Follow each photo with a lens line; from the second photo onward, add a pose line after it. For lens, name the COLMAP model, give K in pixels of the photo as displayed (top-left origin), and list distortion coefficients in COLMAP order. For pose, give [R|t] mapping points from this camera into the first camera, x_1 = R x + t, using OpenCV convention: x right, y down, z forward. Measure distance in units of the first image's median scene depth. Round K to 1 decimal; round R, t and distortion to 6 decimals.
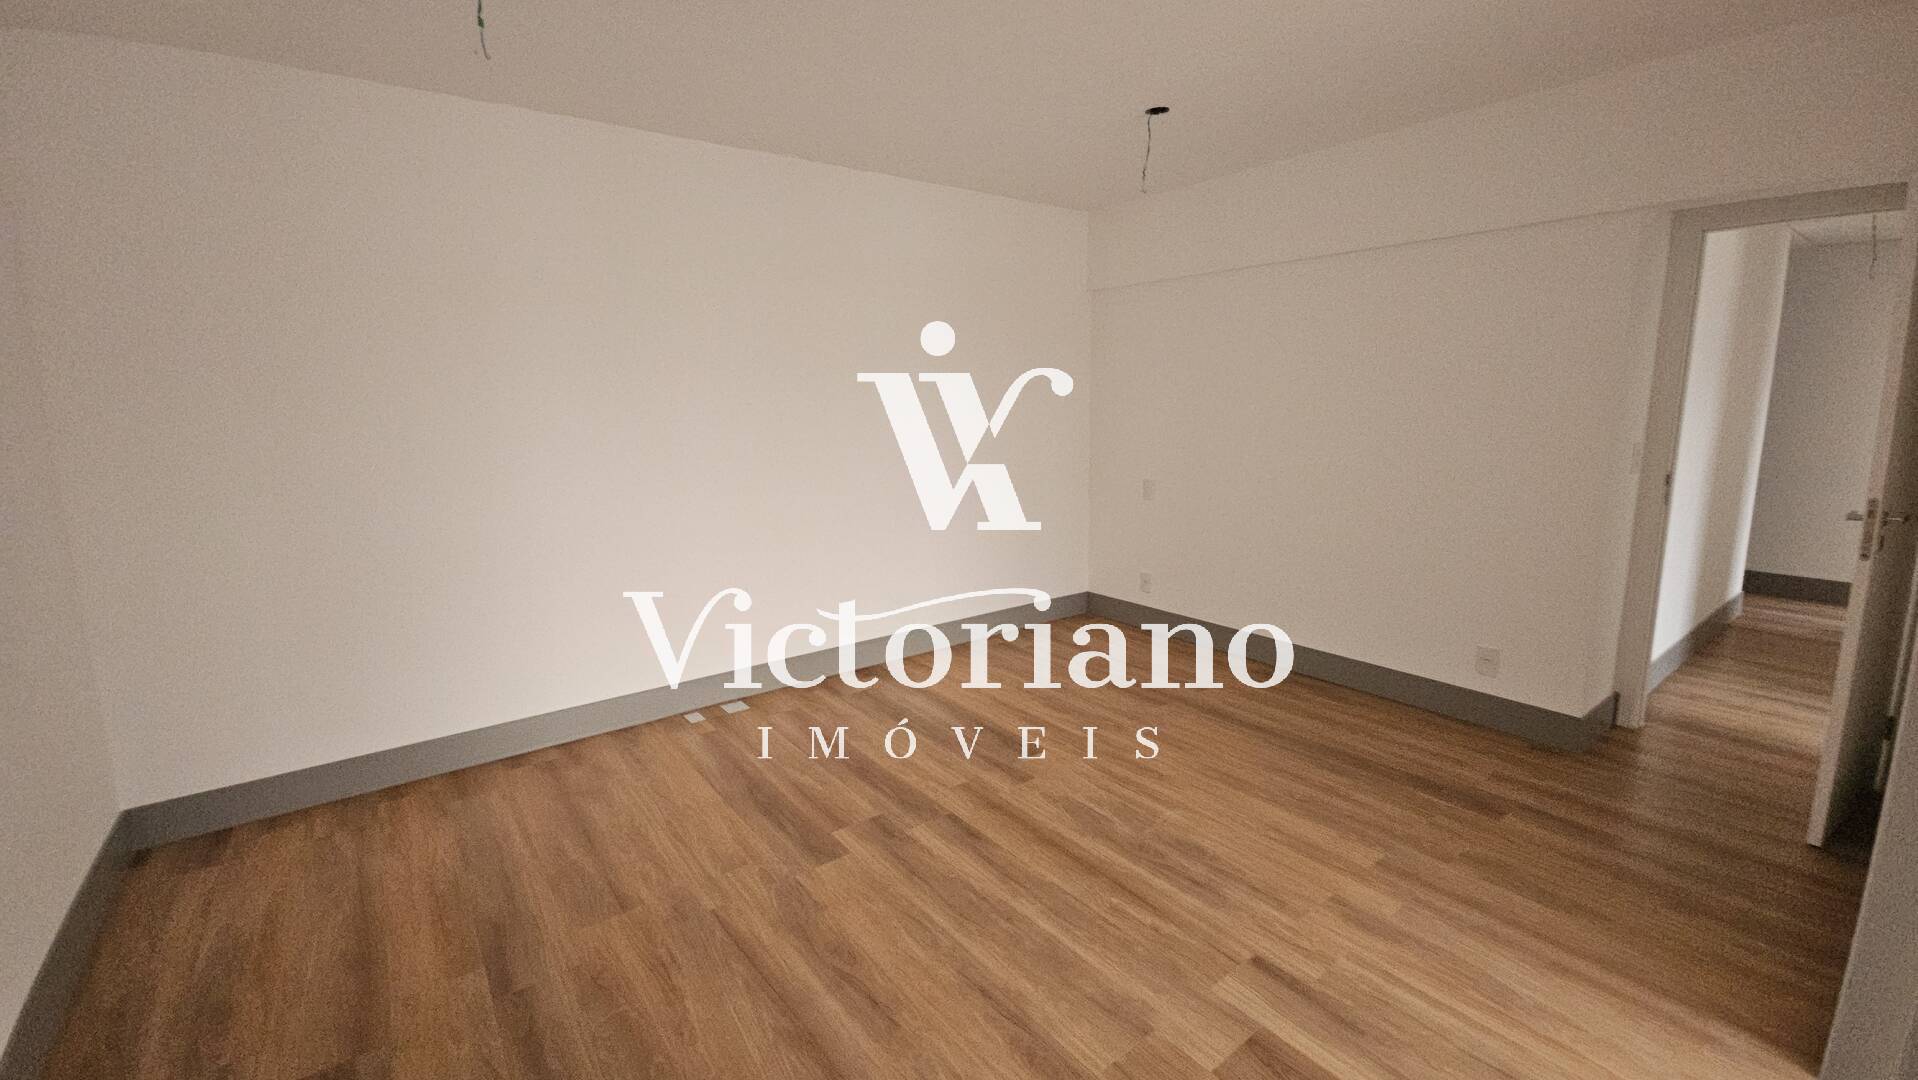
lens RADIAL K [[779.1, 0, 974.6], [0, 779.1, 540.0], [0, 0, 1]] dist [0.002650, 0.000195]
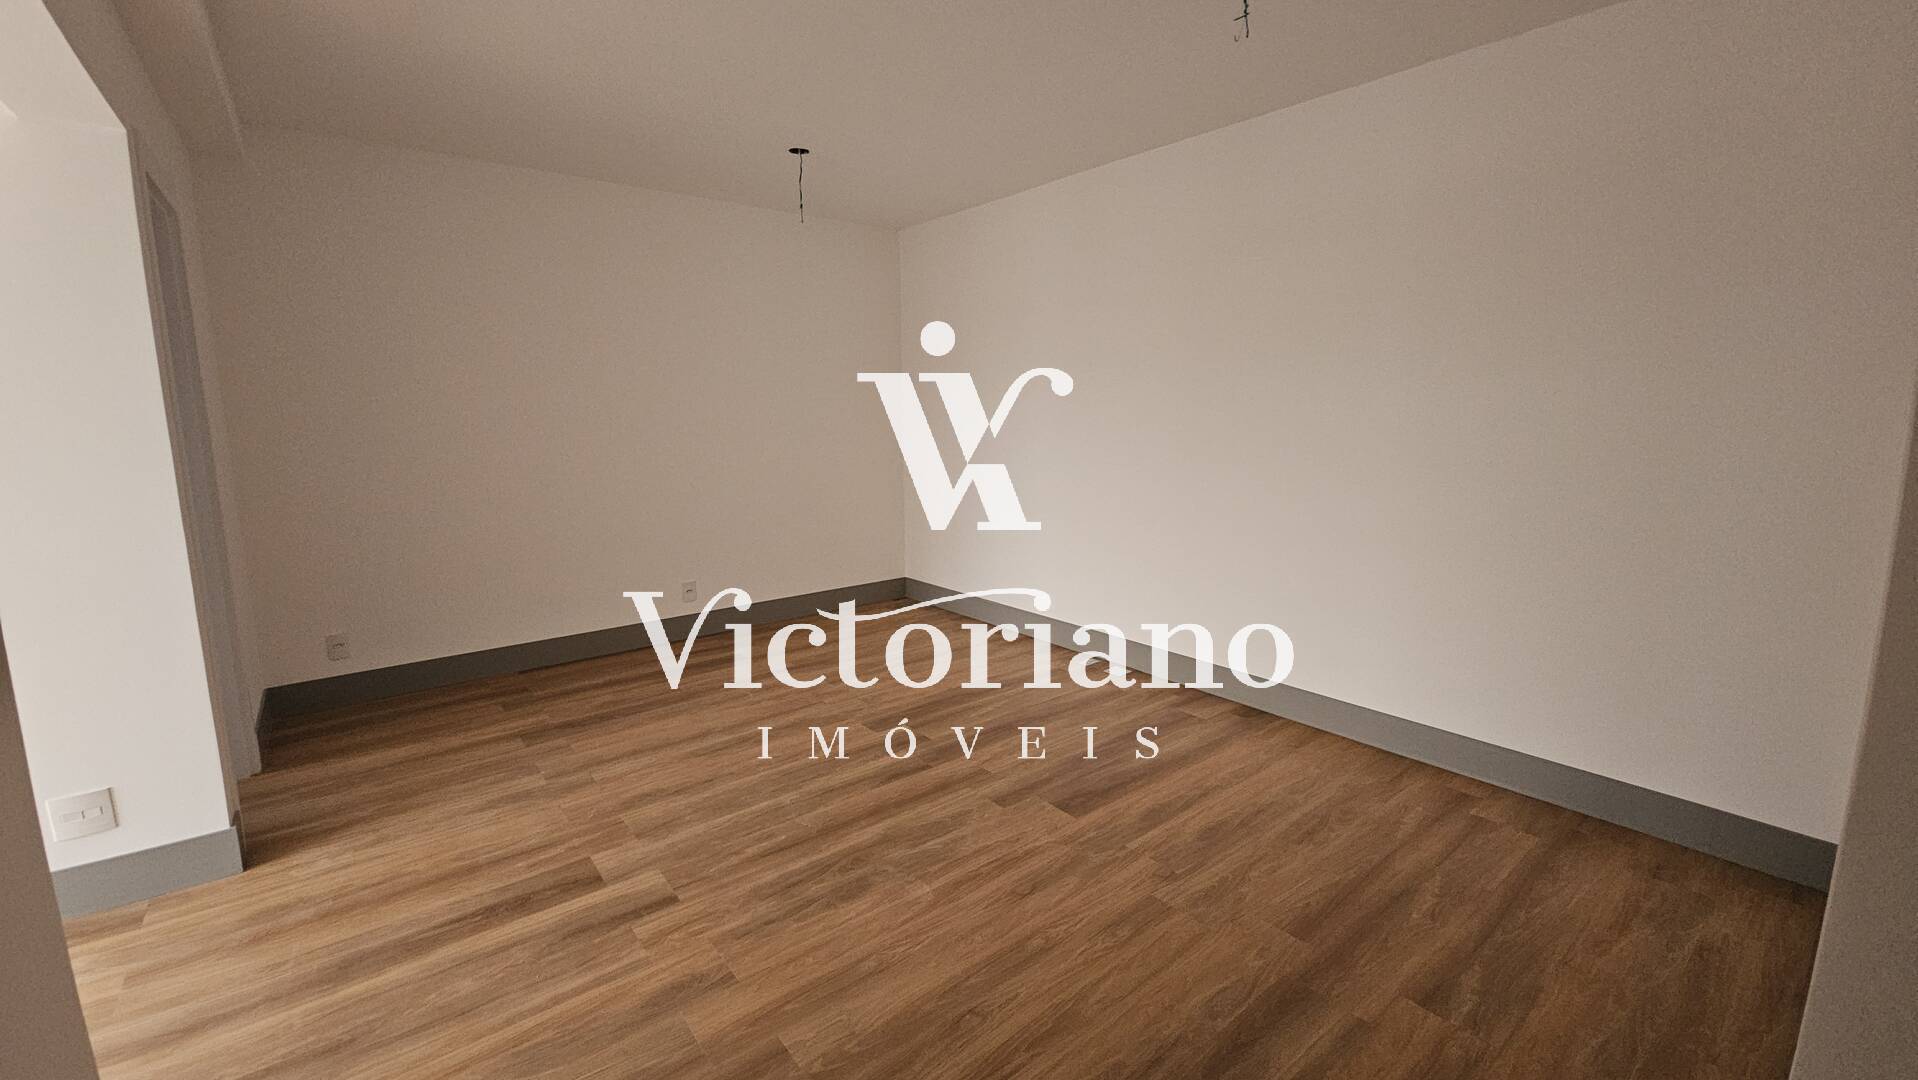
lens RADIAL K [[779.1, 0, 972.6], [0, 779.1, 530.8], [0, 0, 1]] dist [0.002650, 0.000195]
pose [[0.021478, 0.168662, -0.985440, 1.227072], [-0.170586, 0.971832, 0.162615, -0.209810], [0.985109, 0.164610, 0.049644, 1.129498]]
